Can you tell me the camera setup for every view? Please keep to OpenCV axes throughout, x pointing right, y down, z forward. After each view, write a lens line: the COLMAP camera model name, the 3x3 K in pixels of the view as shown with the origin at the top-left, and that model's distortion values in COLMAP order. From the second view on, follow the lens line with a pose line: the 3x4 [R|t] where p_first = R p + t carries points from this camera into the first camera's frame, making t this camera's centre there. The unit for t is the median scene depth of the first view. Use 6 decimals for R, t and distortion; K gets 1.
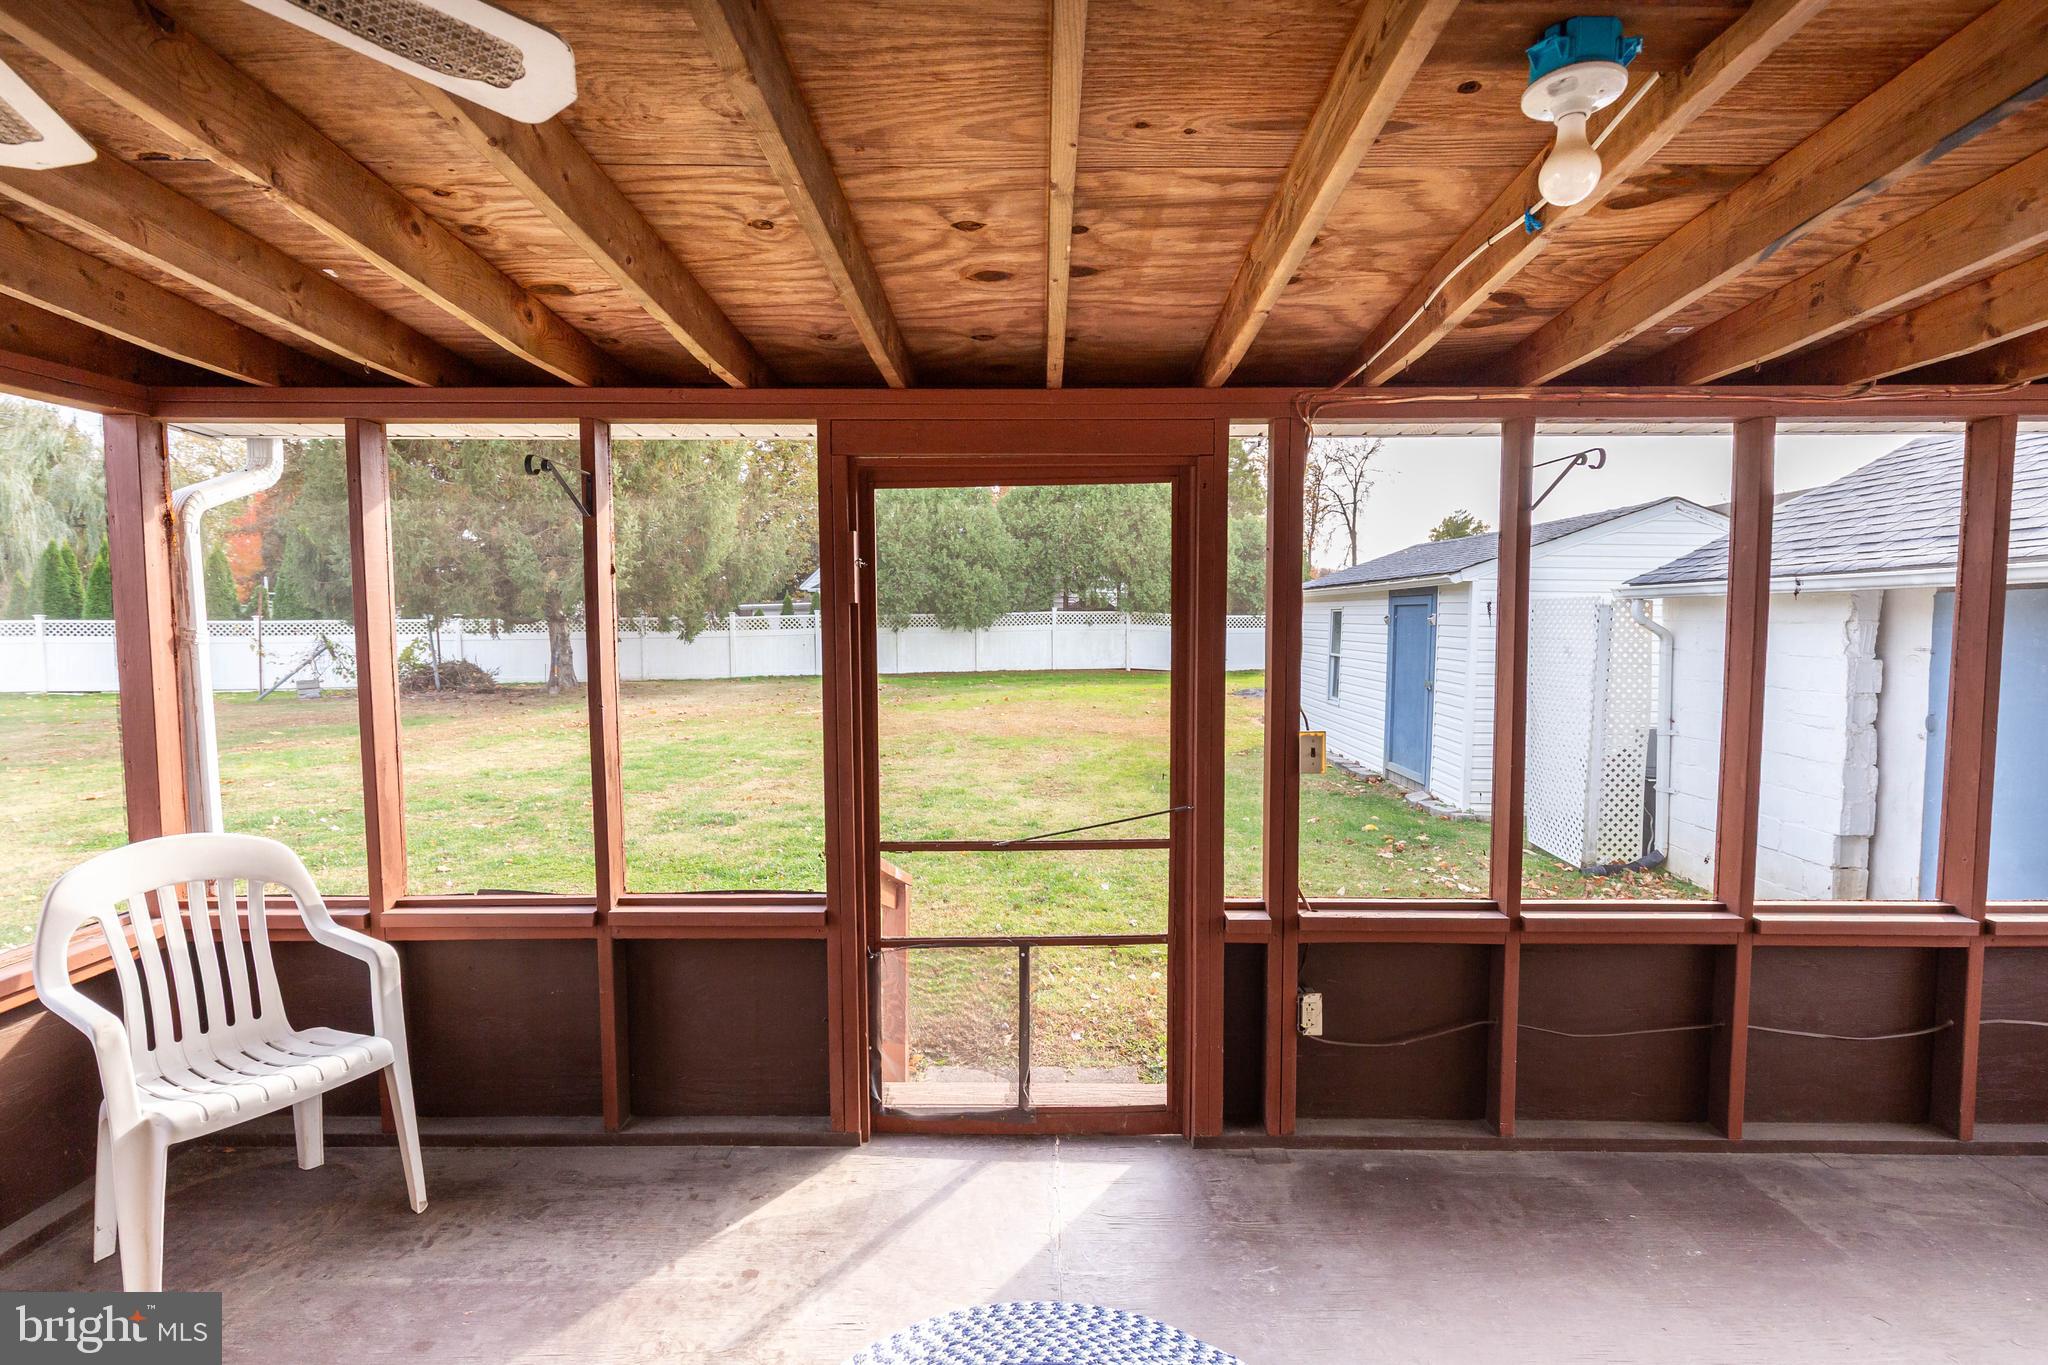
lens RADIAL K [[932.4, 0, 1032.1], [0, 932.4, 692.3], [0, 0, 1]] dist [0.000975, -0.000003]
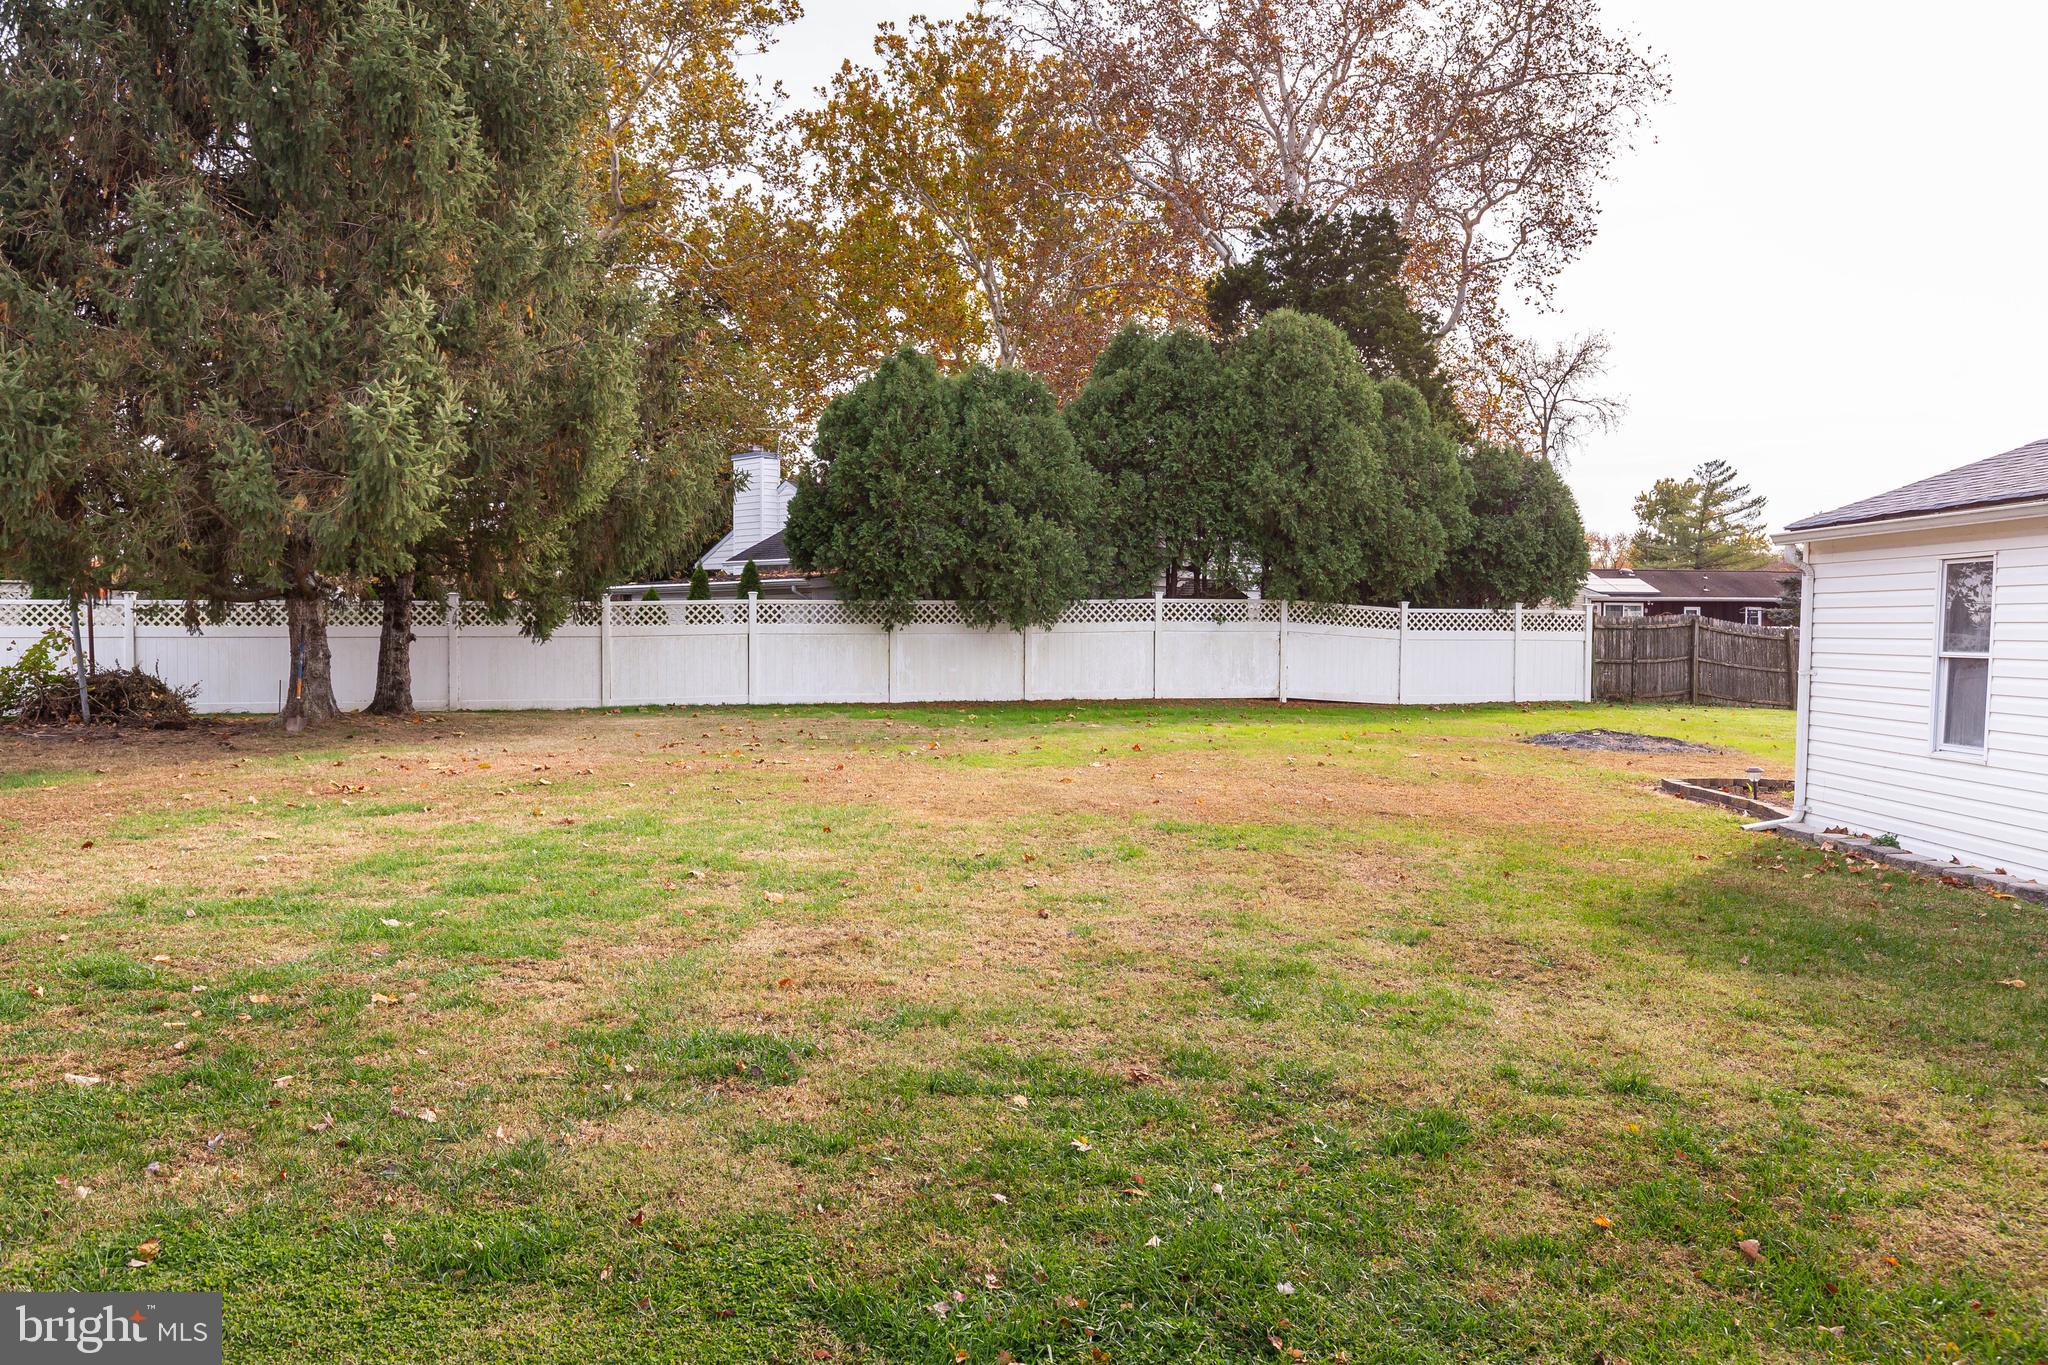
lens RADIAL K [[1459.9, 0, 1024.0], [0, 1459.9, 682.5], [0, 0, 1]] dist [-0.000887, 0.001961]
pose [[0.999918, 0.008806, -0.009331, -0.072604], [-0.009175, 0.999147, -0.040267, 0.003567], [0.008969, 0.040349, 0.999145, 0.138534]]
